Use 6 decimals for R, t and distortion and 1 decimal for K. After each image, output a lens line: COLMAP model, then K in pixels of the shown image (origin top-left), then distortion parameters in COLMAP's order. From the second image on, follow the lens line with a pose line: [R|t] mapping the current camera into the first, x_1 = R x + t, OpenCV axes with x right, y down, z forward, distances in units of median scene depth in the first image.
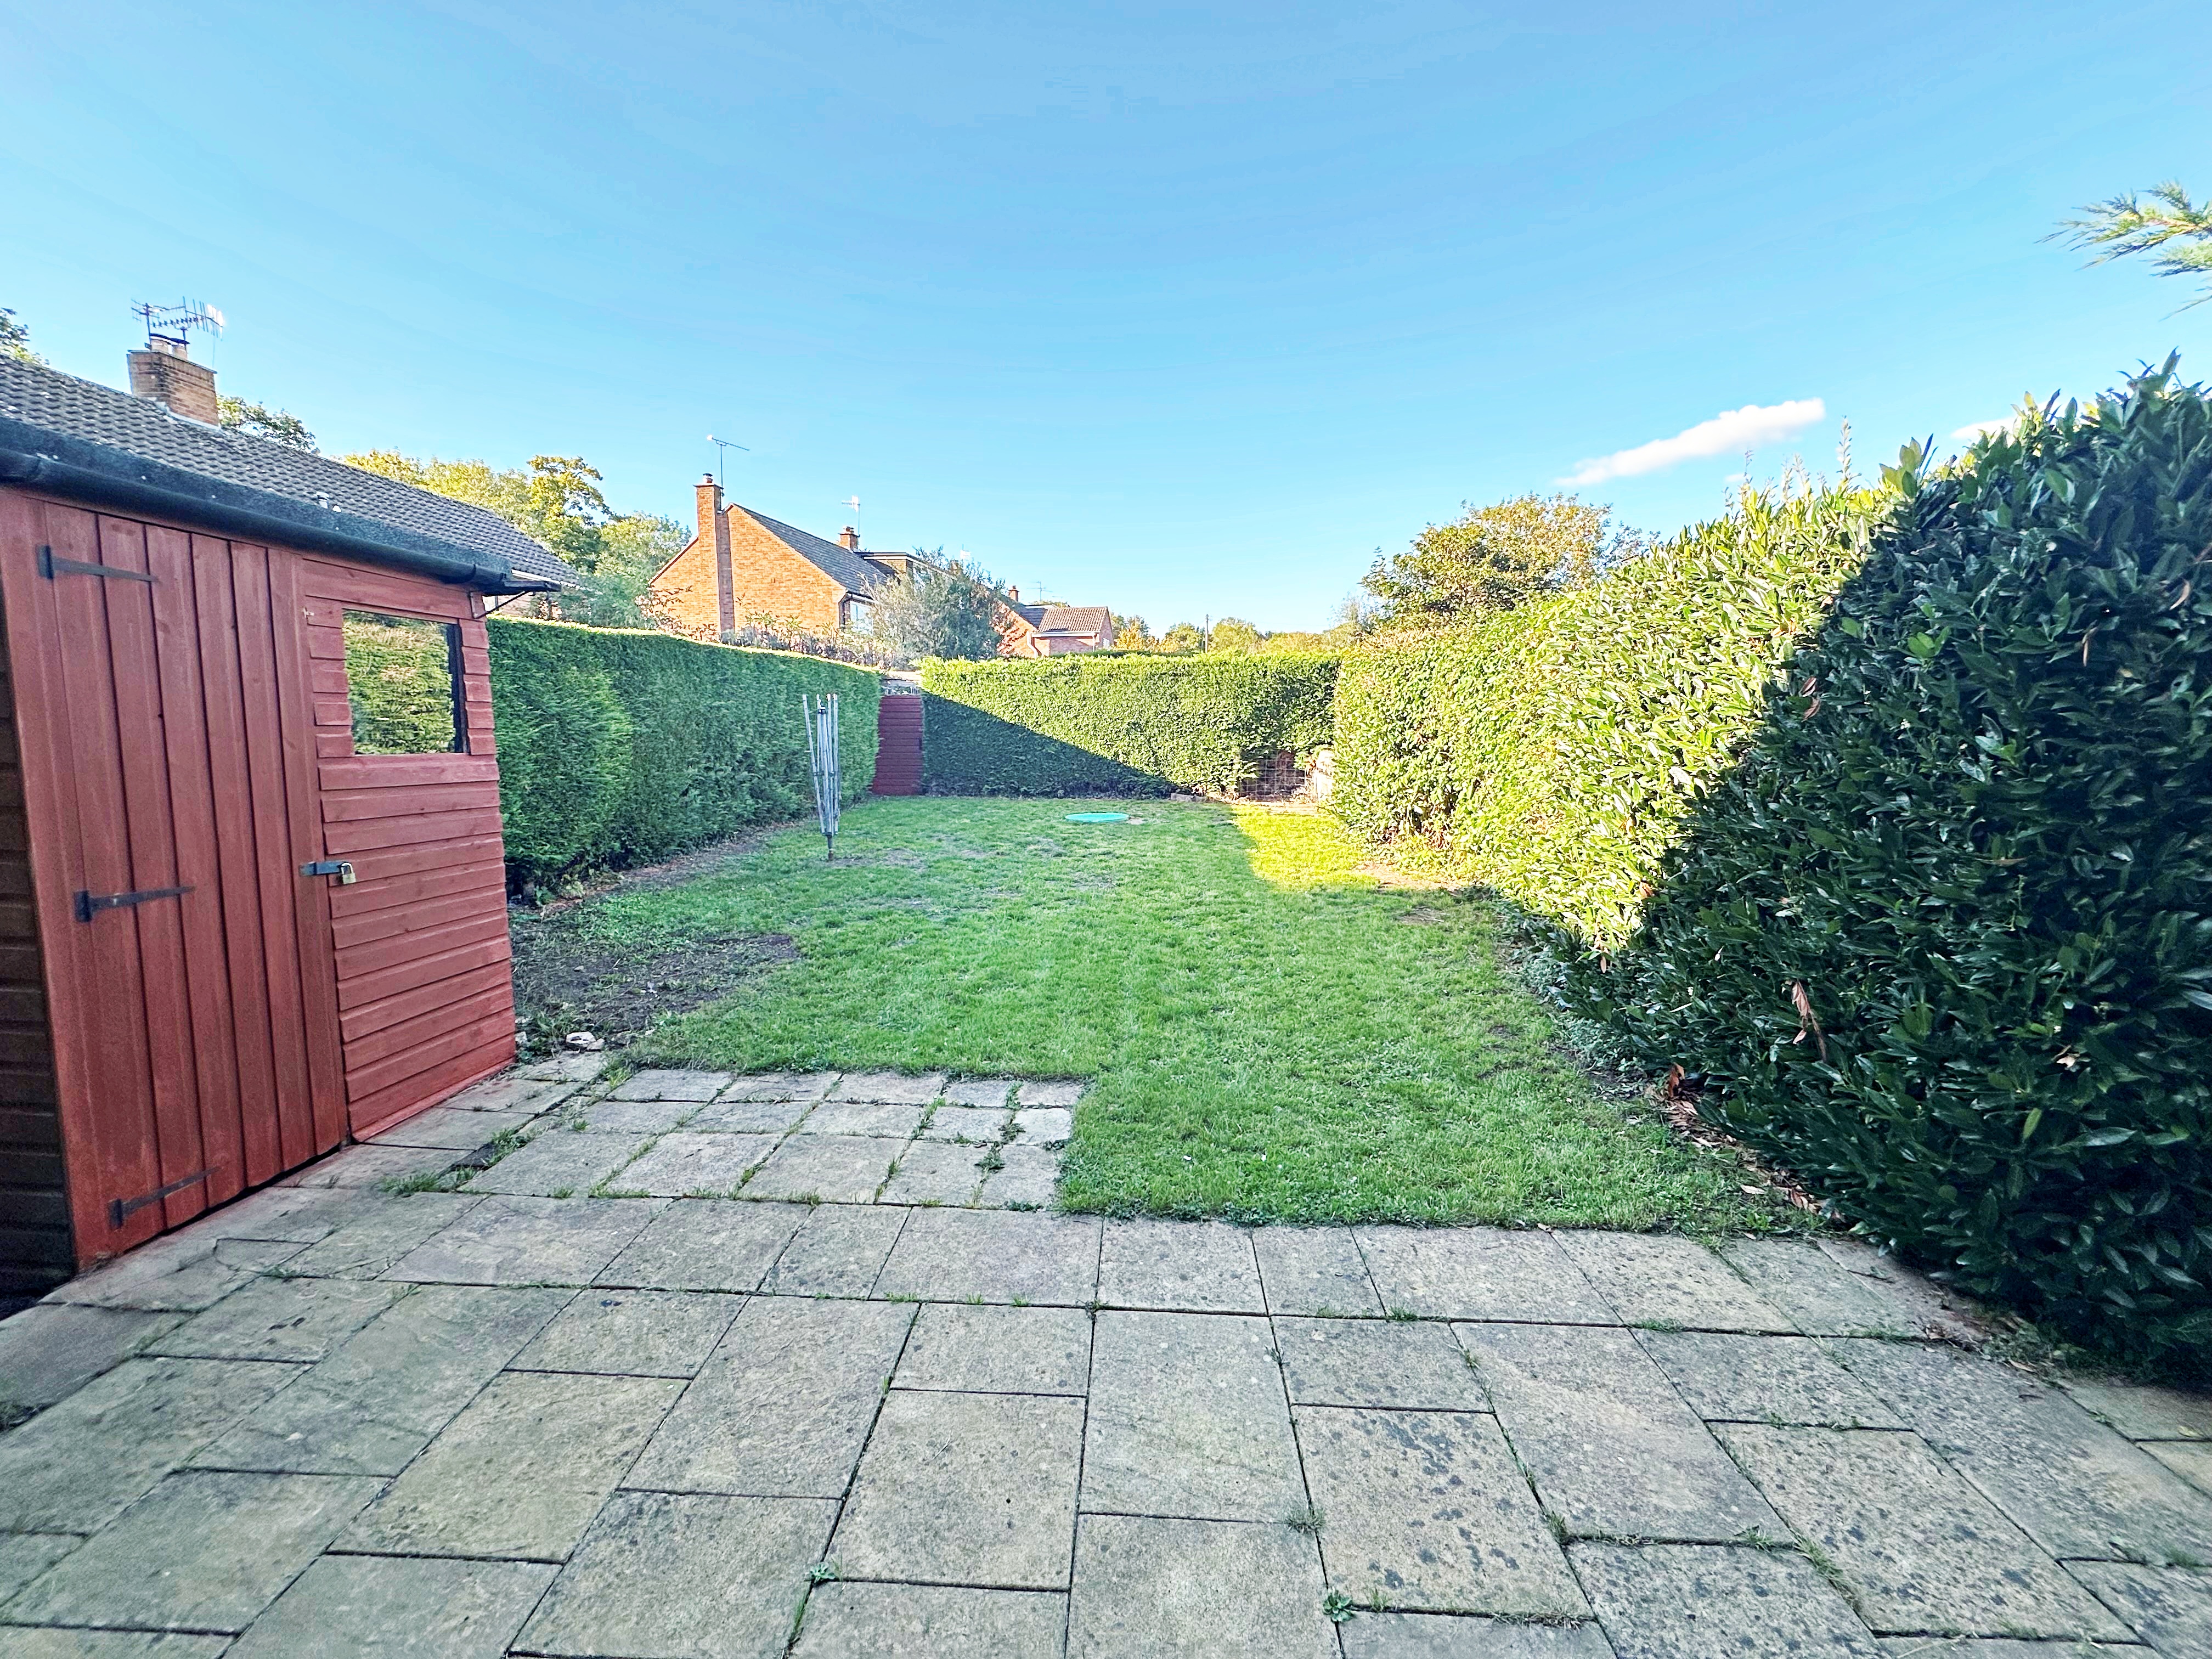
lens RADIAL K [[883.2, 0, 1105.8], [0, 883.2, 818.5], [0, 0, 1]] dist [-0.000528, -0.000051]
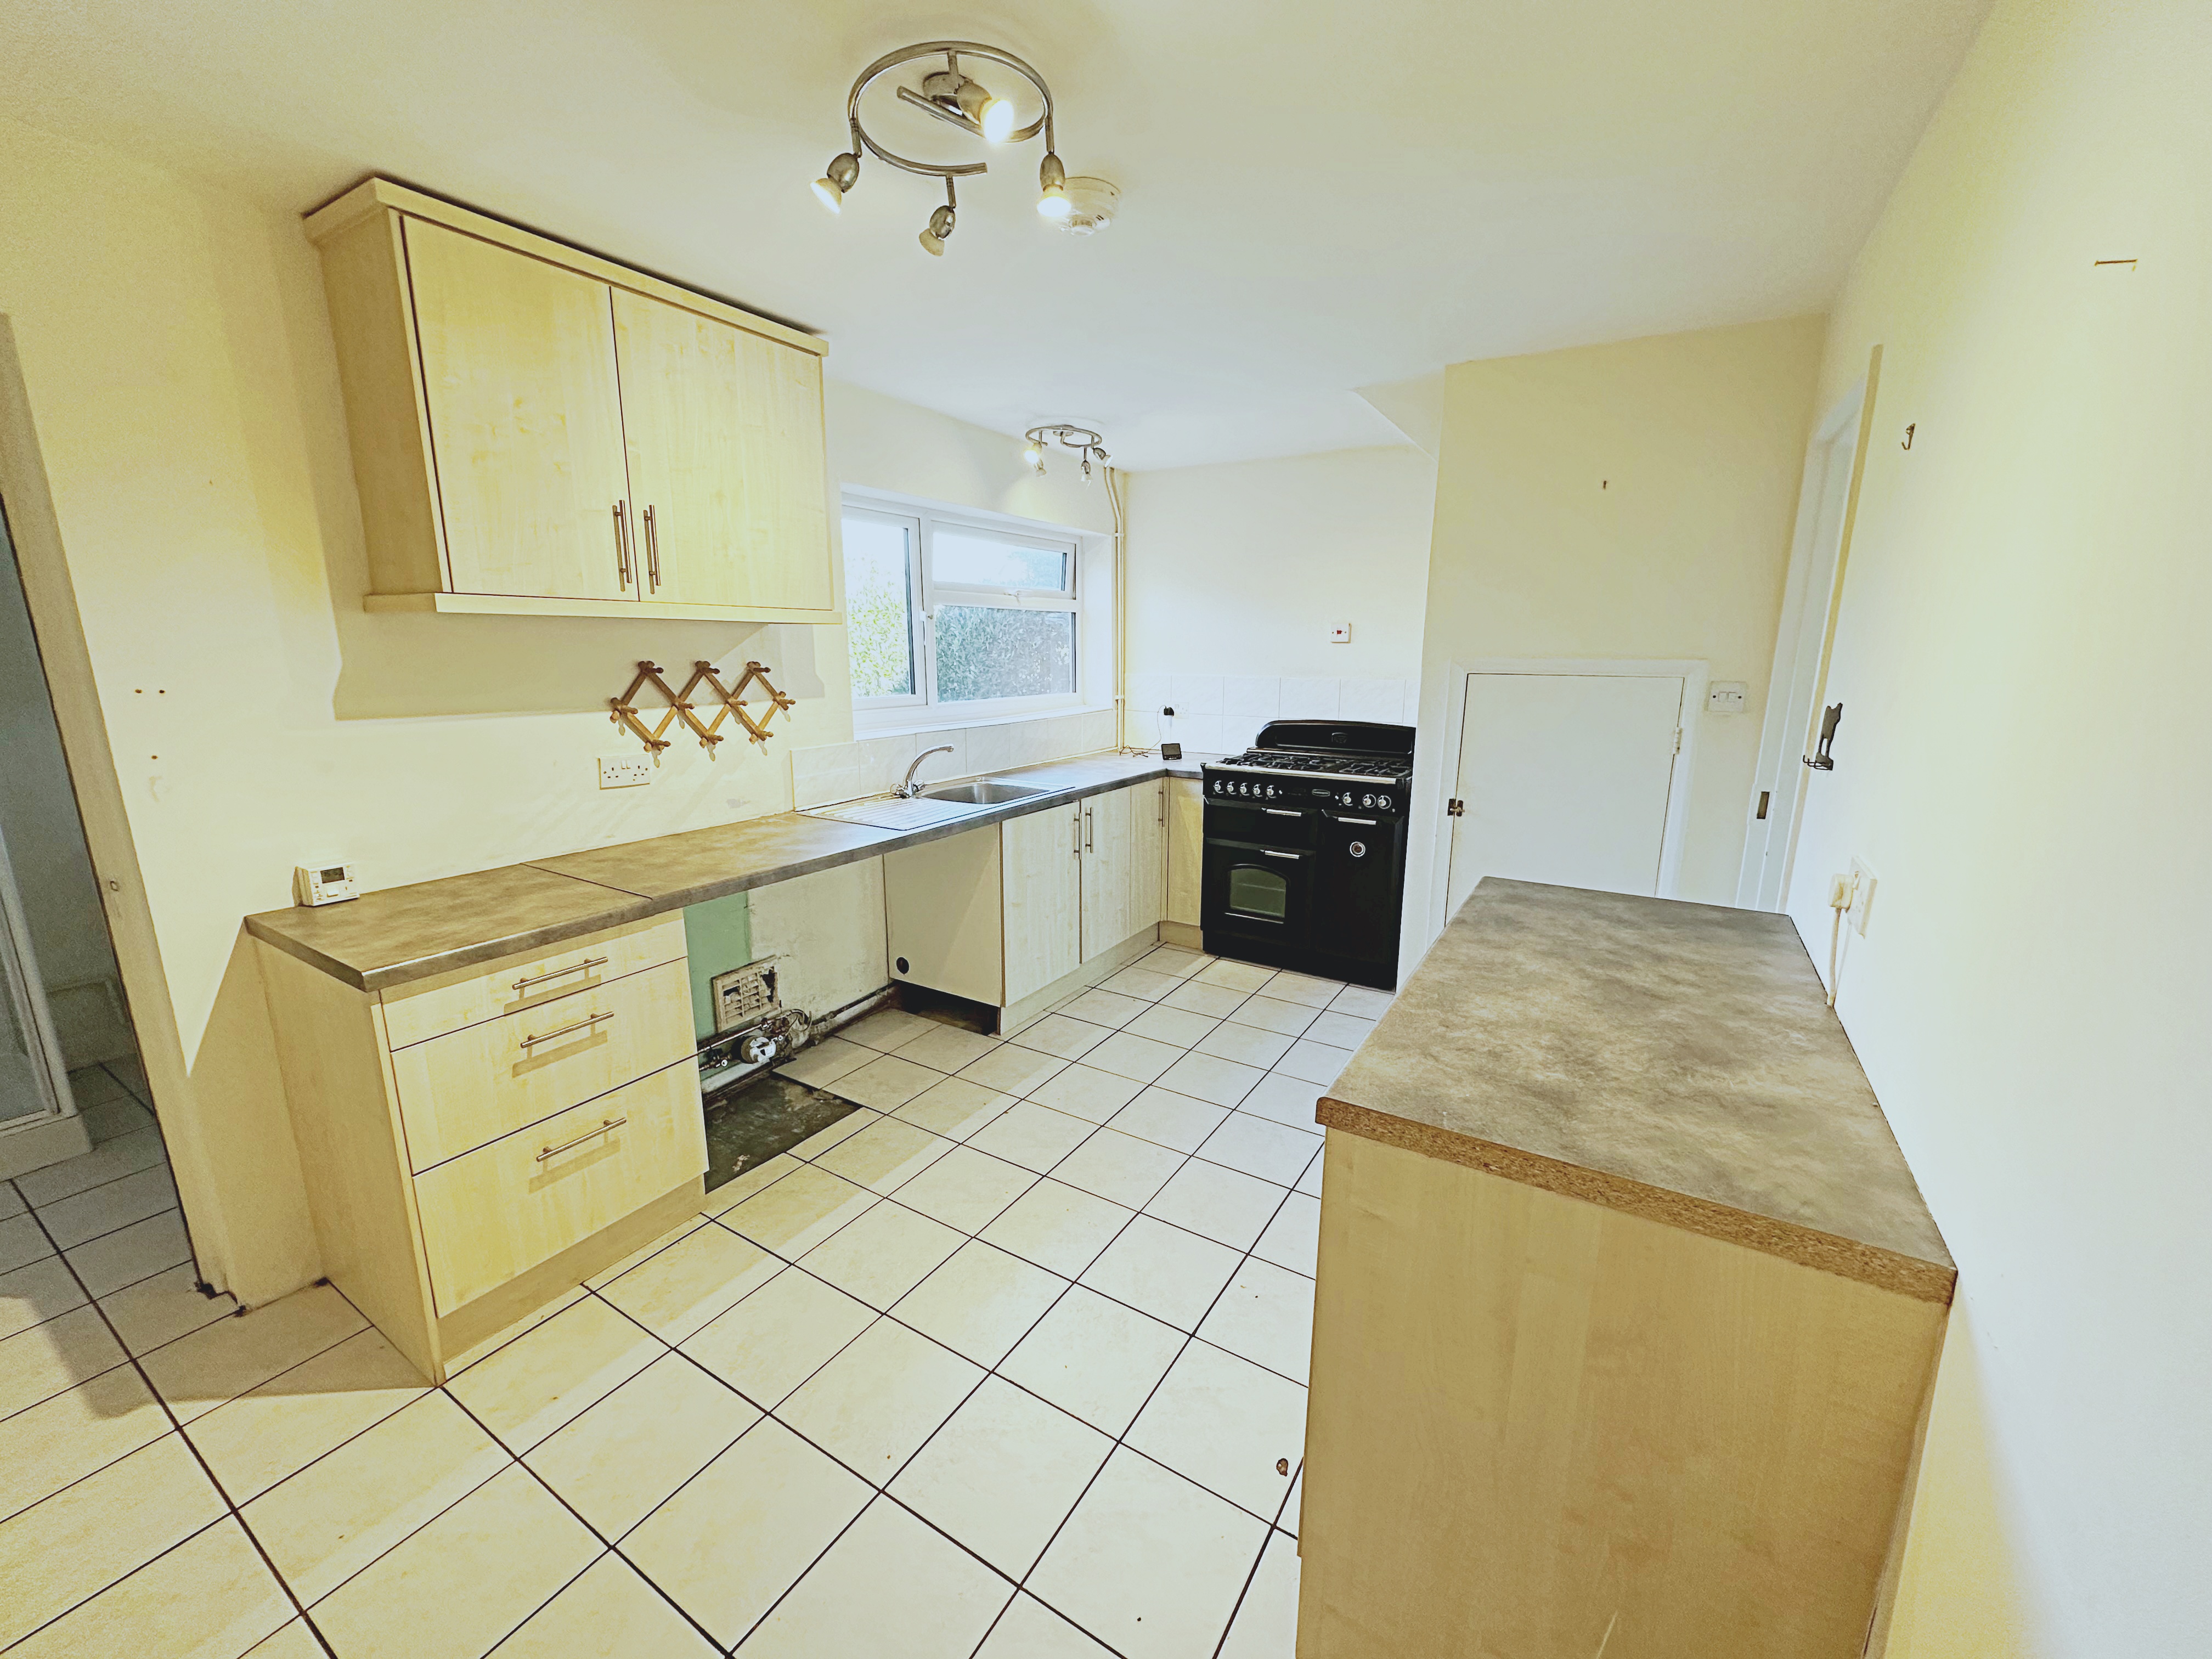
lens RADIAL K [[883.2, 0, 1103.0], [0, 883.2, 834.8], [0, 0, 1]] dist [-0.000528, -0.000051]
pose [[0.486282, -0.183497, 0.854318, -2.128583], [0.092716, 0.983018, 0.158366, 0.071576], [-0.868869, 0.002199, 0.495037, -1.399717]]
